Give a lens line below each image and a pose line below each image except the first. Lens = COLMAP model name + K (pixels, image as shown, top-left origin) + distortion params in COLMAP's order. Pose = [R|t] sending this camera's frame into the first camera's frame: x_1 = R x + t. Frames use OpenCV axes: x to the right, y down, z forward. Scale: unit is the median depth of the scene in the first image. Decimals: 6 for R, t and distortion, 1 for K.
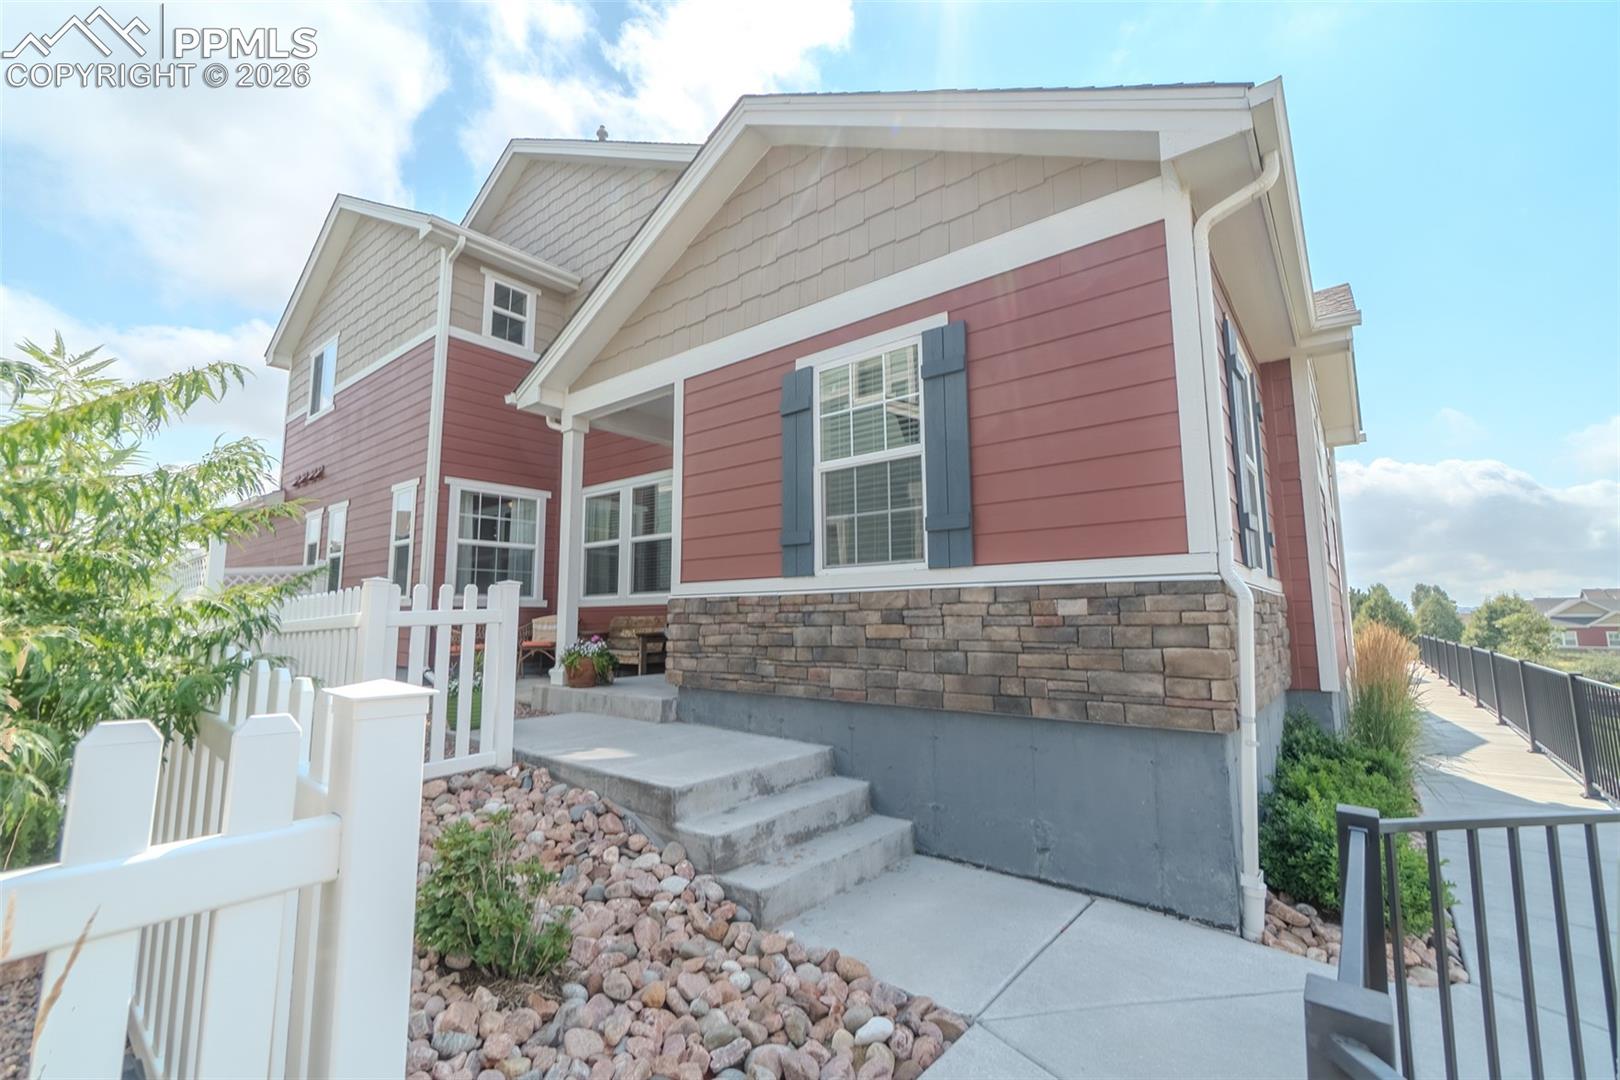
lens RADIAL K [[687.8, 0, 810.0], [0, 687.8, 540.0], [0, 0, 1]] dist [-0.009408, 0.000060]
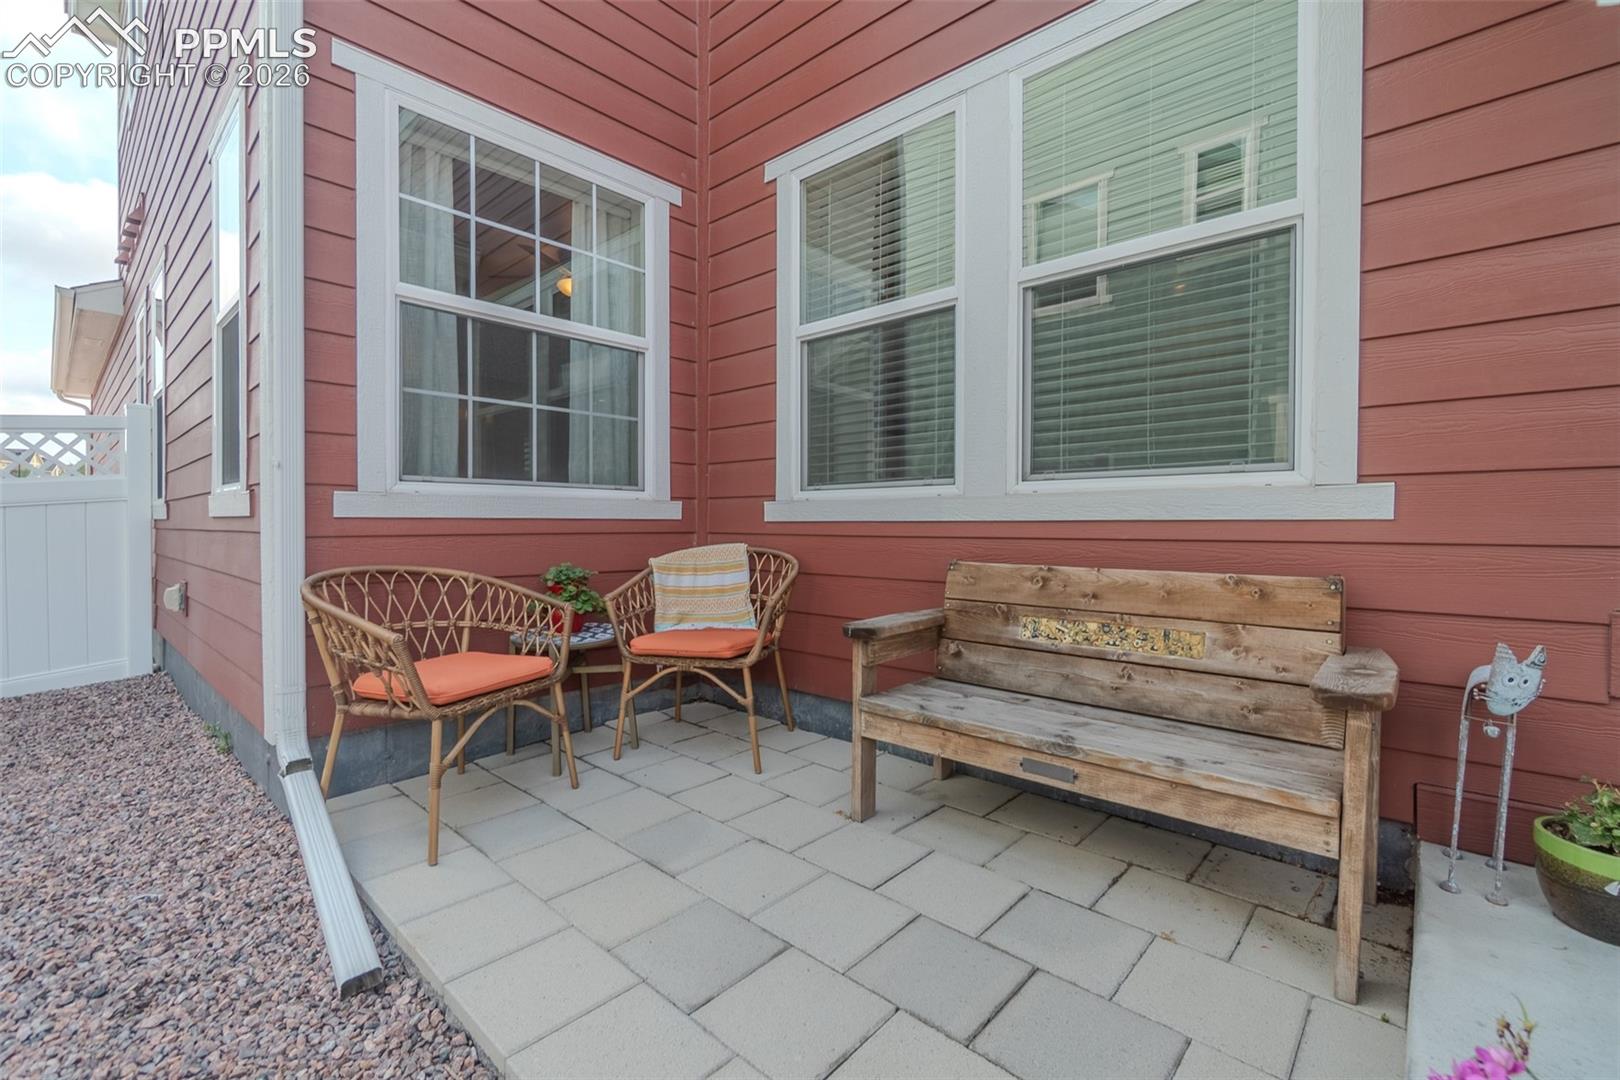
lens RADIAL K [[706.2, 0, 802.0], [0, 706.2, 534.4], [0, 0, 1]] dist [-0.006036, 0.000980]
pose [[0.997159, 0.009719, -0.074692, -0.298044], [0.000132, 0.991414, 0.130760, 0.058541], [0.075321, -0.130399, 0.988596, 0.654174]]
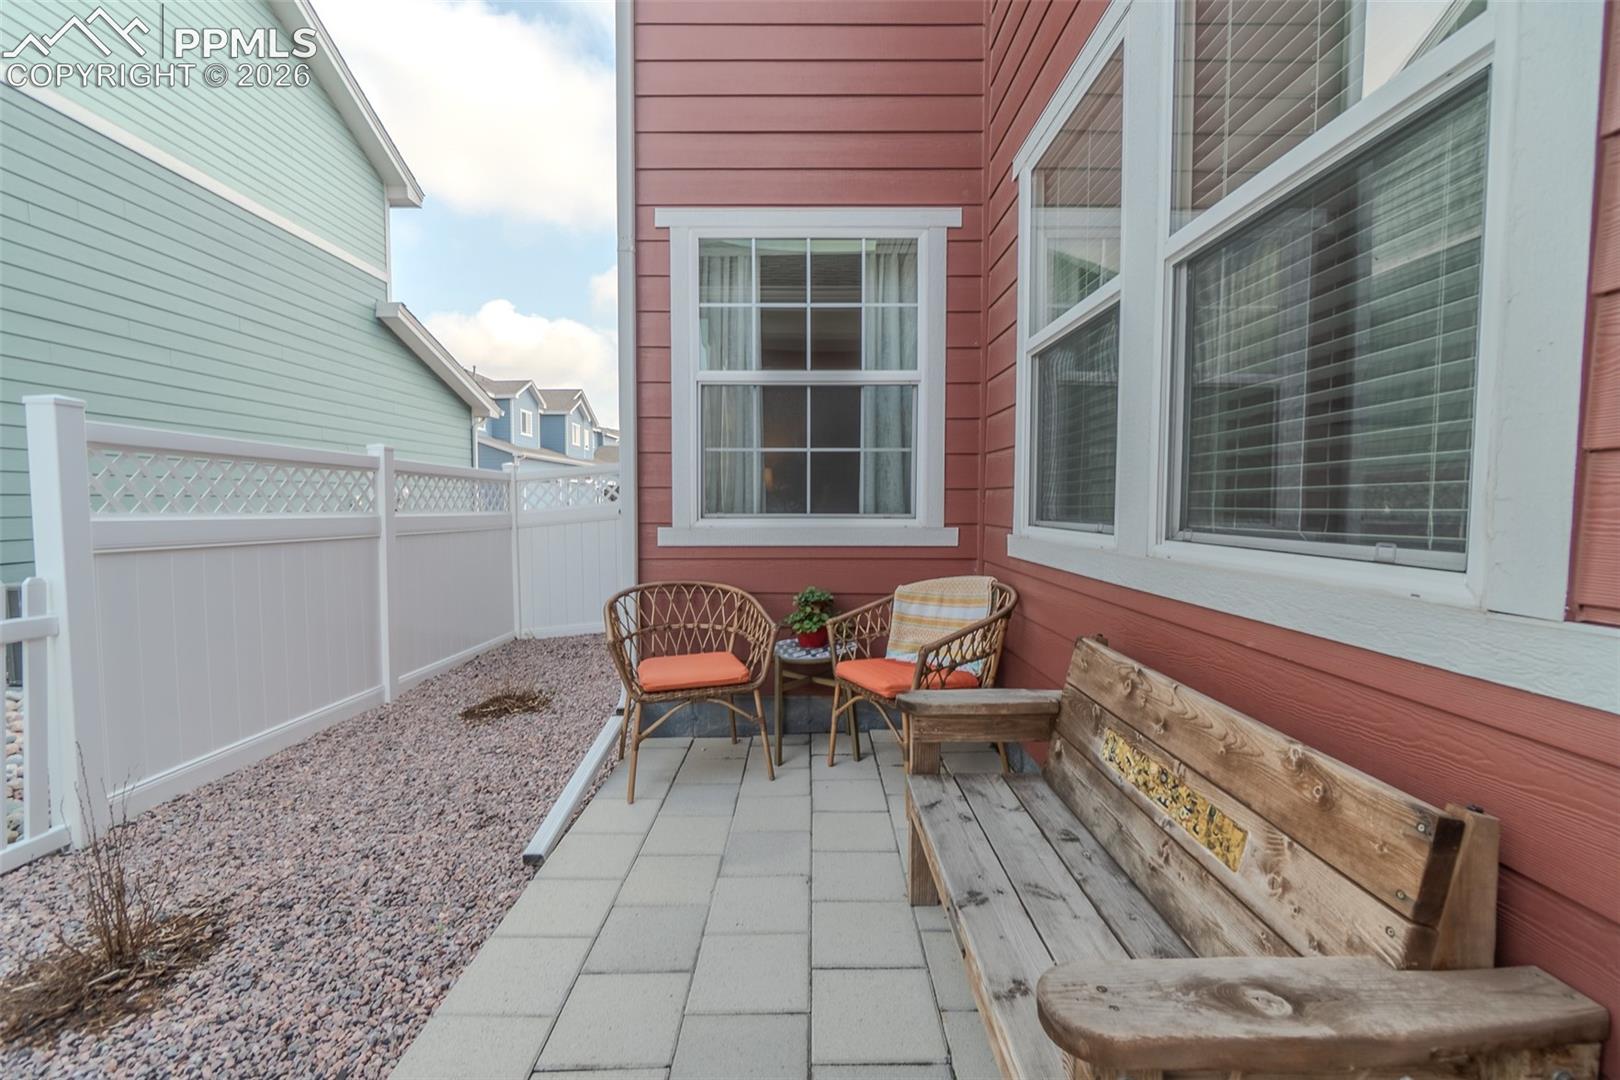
lens RADIAL K [[698.9, 0, 798.0], [0, 698.9, 534.4], [0, 0, 1]] dist [-0.007776, 0.002699]
pose [[0.615378, 0.045888, -0.786895, -0.155740], [0.086470, 0.988349, 0.125258, 0.040762], [0.783475, -0.145124, 0.604241, 0.731429]]
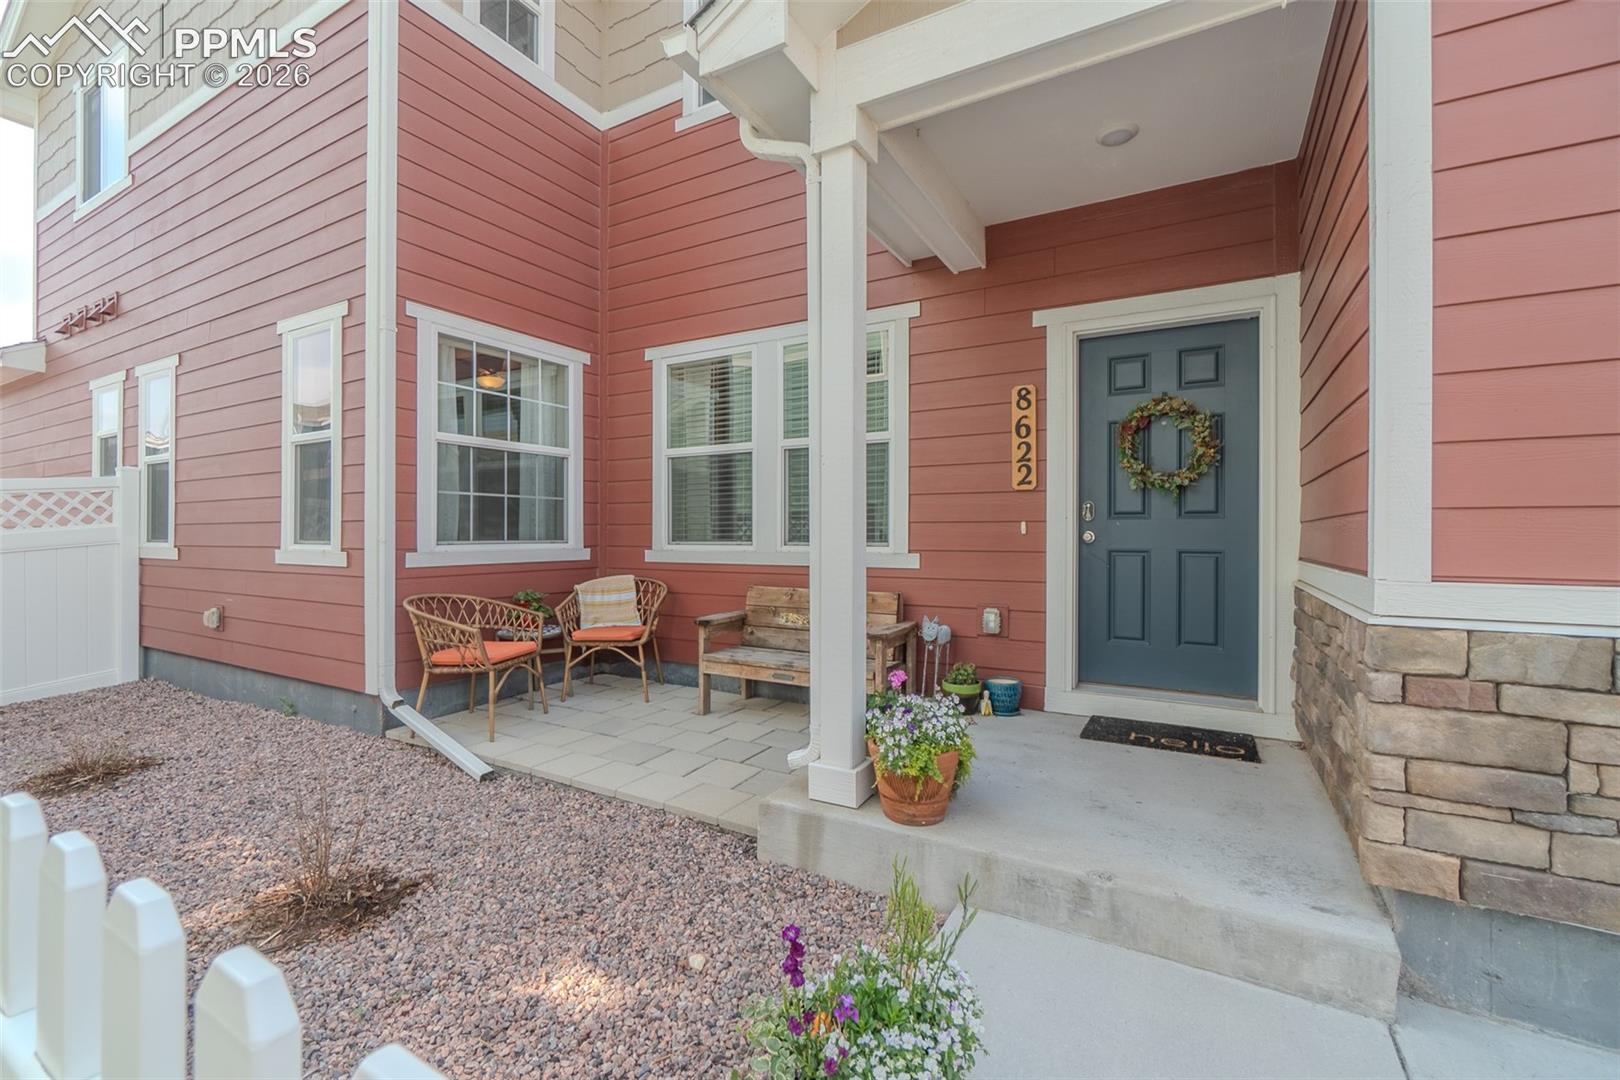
lens RADIAL K [[706.2, 0, 802.0], [0, 706.2, 534.4], [0, 0, 1]] dist [-0.006036, 0.000980]
pose [[0.989341, 0.006440, 0.145478, -0.299297], [-0.023360, 0.993102, 0.114901, 0.006592], [-0.143734, -0.117075, 0.982667, 0.414961]]
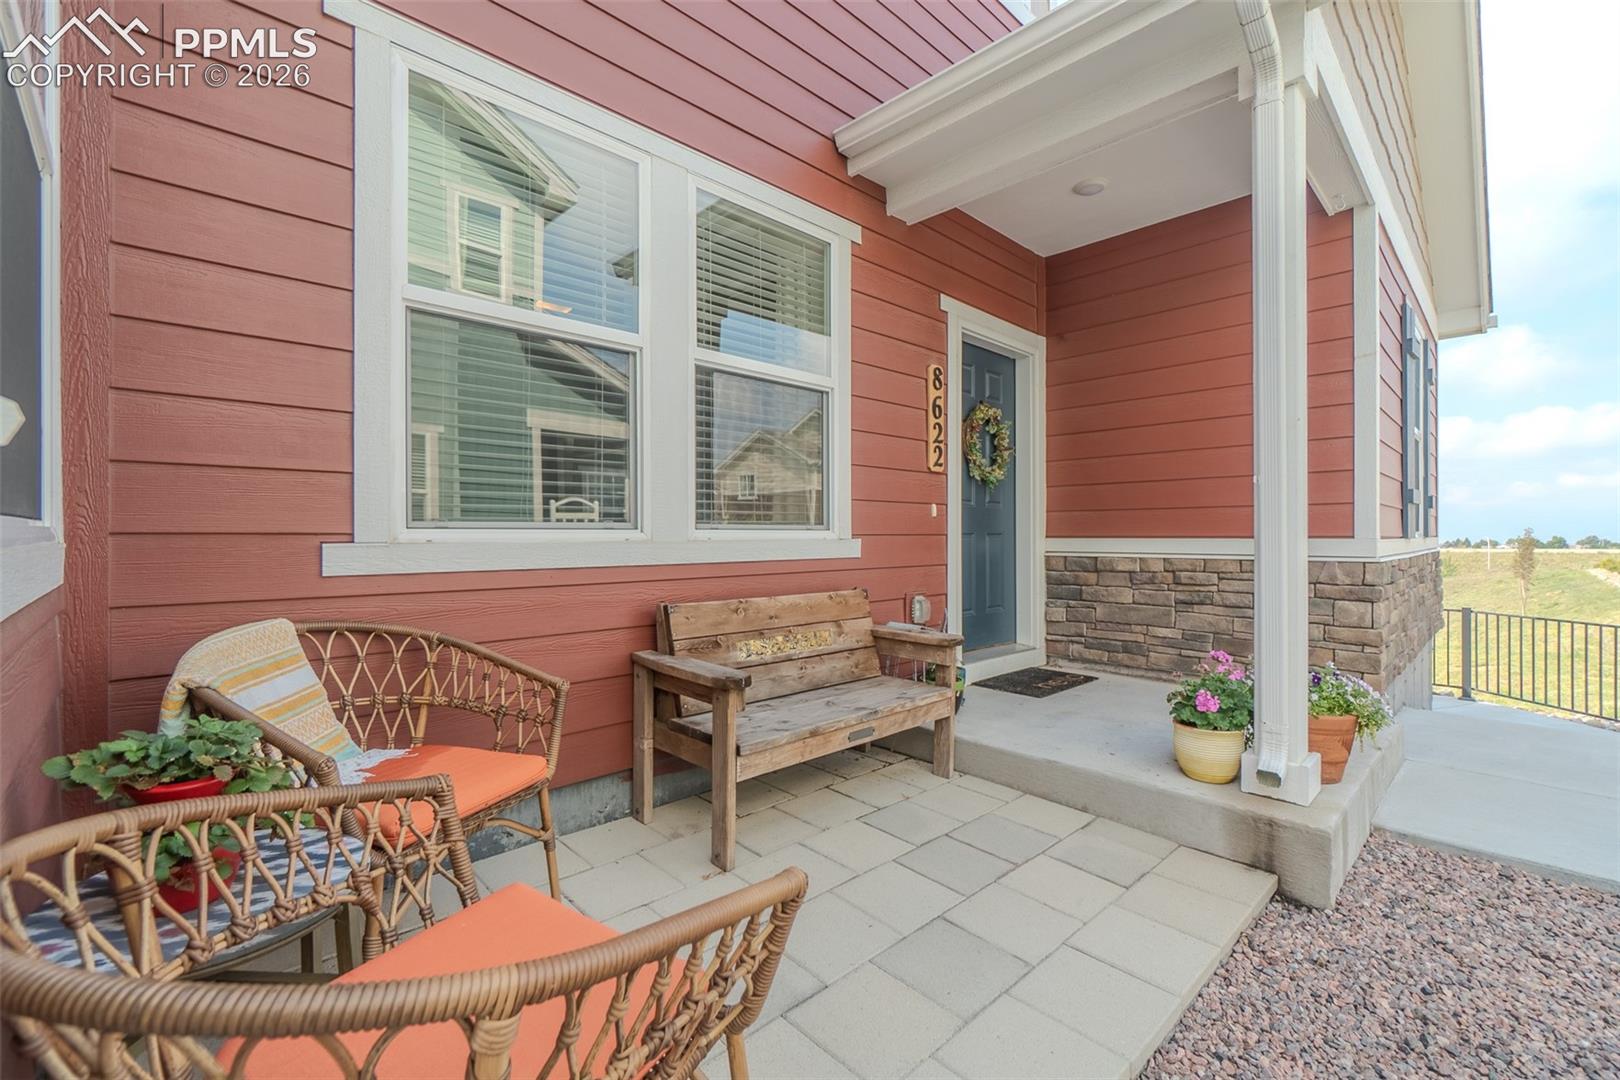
lens RADIAL K [[687.8, 0, 810.0], [0, 687.8, 540.0], [0, 0, 1]] dist [-0.009408, 0.000060]
pose [[0.131656, 0.000857, 0.991295, -0.515736], [-0.111891, 0.993622, 0.014002, 0.067753], [-0.984960, -0.112761, 0.130912, 0.827356]]
